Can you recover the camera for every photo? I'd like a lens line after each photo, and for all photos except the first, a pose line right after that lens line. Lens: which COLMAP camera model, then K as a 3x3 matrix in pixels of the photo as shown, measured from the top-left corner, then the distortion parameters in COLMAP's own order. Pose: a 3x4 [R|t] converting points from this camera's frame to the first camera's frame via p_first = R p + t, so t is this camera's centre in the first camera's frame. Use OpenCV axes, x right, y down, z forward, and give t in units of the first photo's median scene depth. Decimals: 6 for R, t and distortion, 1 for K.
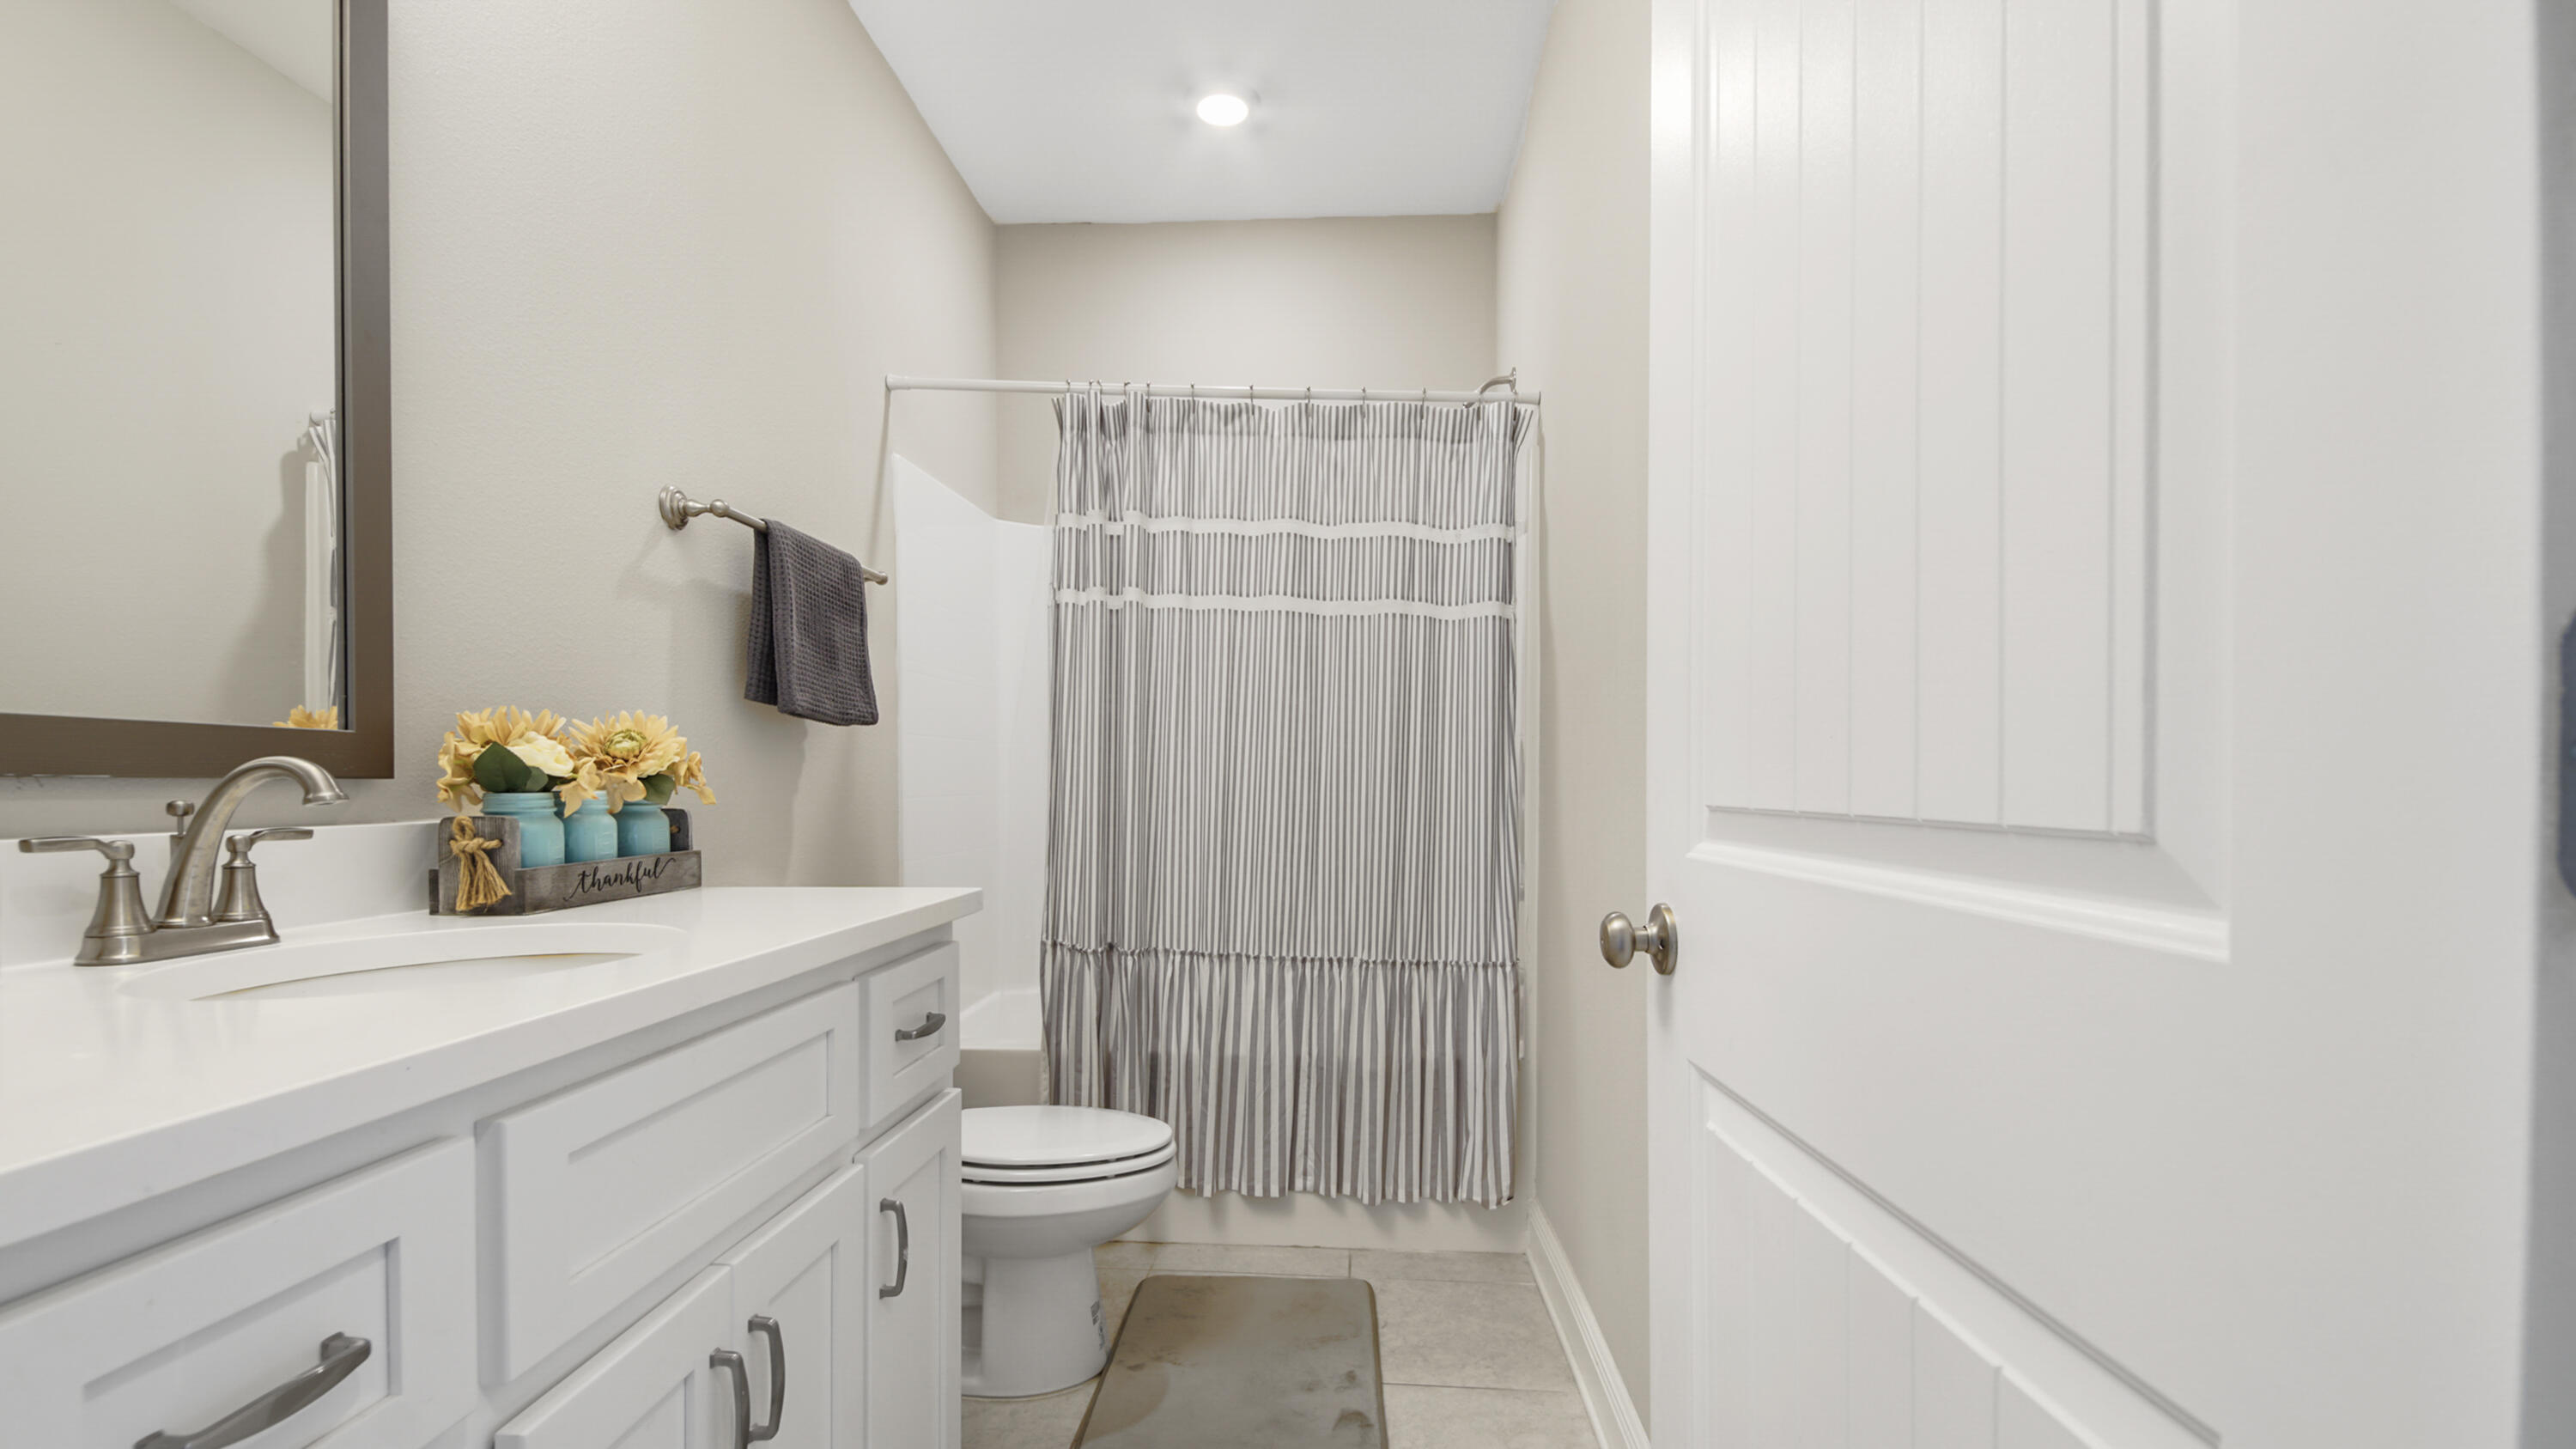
lens RADIAL K [[1172.1, 0, 1277.1], [0, 1172.1, 742.2], [0, 0, 1]] dist [-0.034212, 0.006497]
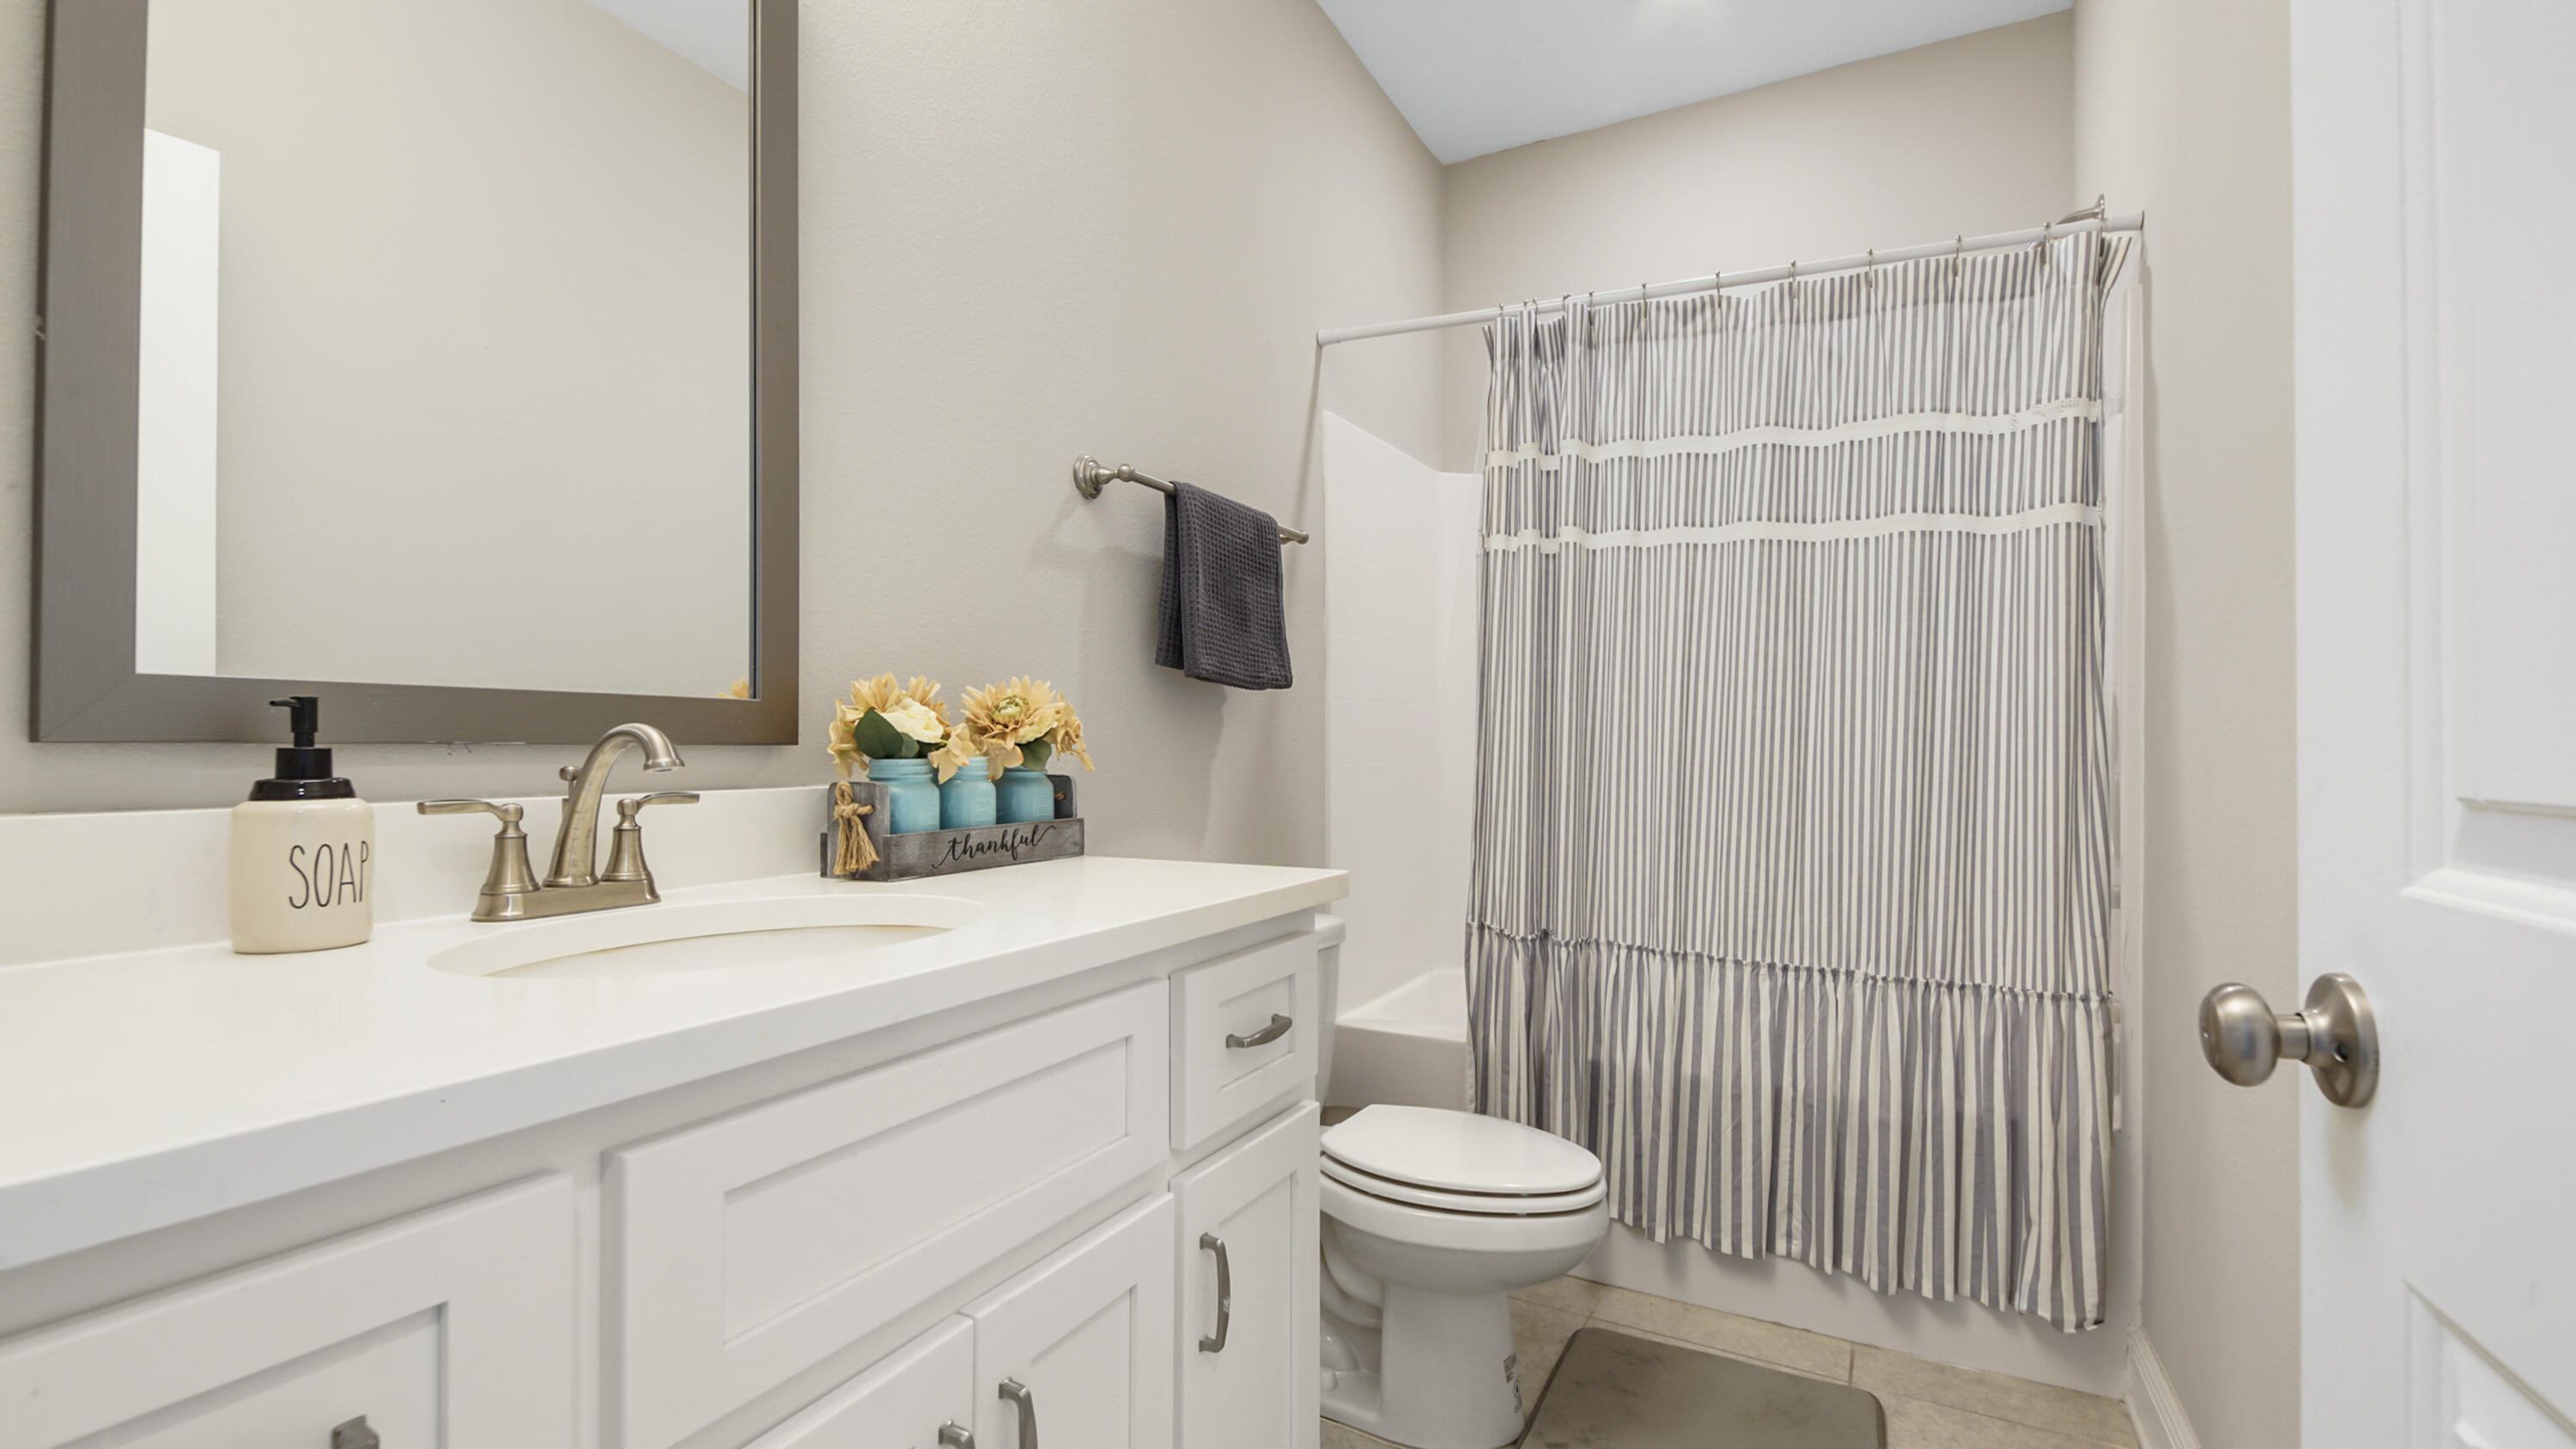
lens RADIAL K [[1105.2, 0, 1288.0], [0, 1105.2, 724.5], [0, 0, 1]] dist [0.027522, -0.026438]
pose [[0.905818, -0.007358, -0.423603, 0.038691], [0.013433, 0.999845, 0.011357, 0.004559], [0.423454, -0.015978, 0.905777, 0.165293]]
